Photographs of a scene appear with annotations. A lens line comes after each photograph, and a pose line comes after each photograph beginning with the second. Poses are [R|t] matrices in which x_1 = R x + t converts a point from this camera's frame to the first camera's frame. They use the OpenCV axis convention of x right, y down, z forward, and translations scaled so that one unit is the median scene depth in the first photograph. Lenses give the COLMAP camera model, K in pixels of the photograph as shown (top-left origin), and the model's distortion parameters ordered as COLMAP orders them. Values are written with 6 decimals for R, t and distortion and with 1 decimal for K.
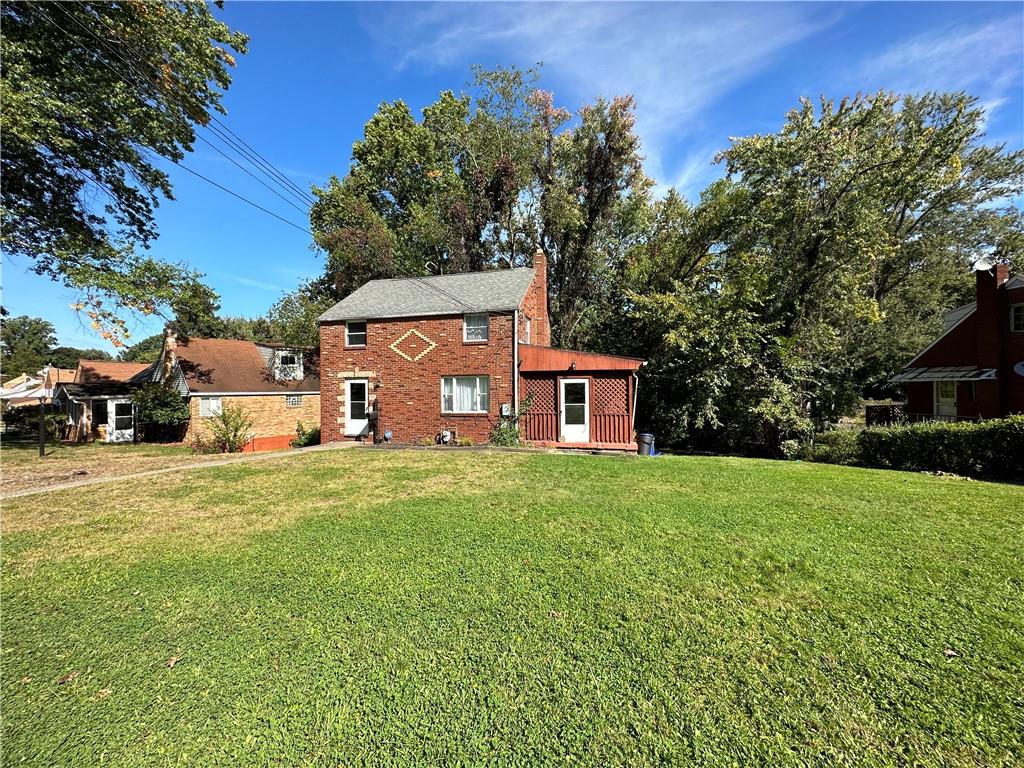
lens RADIAL K [[410.6, 0, 482.5], [0, 410.6, 385.7], [0, 0, 1]] dist [0.010220, -0.000304]
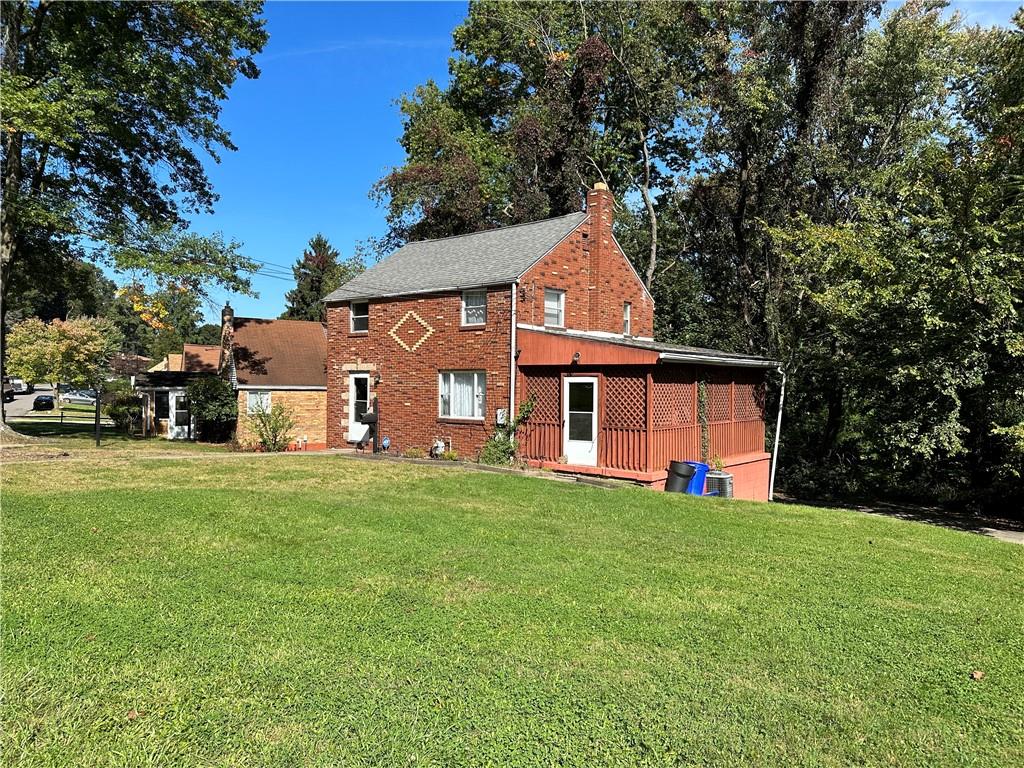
lens RADIAL K [[704.5, 0, 474.1], [0, 704.5, 390.3], [0, 0, 1]] dist [0.051598, -0.016663]
pose [[0.903916, 0.022552, -0.427115, 0.503893], [-0.016531, 0.999705, 0.017799, -0.010356], [0.427390, -0.009028, 0.904022, -0.166926]]
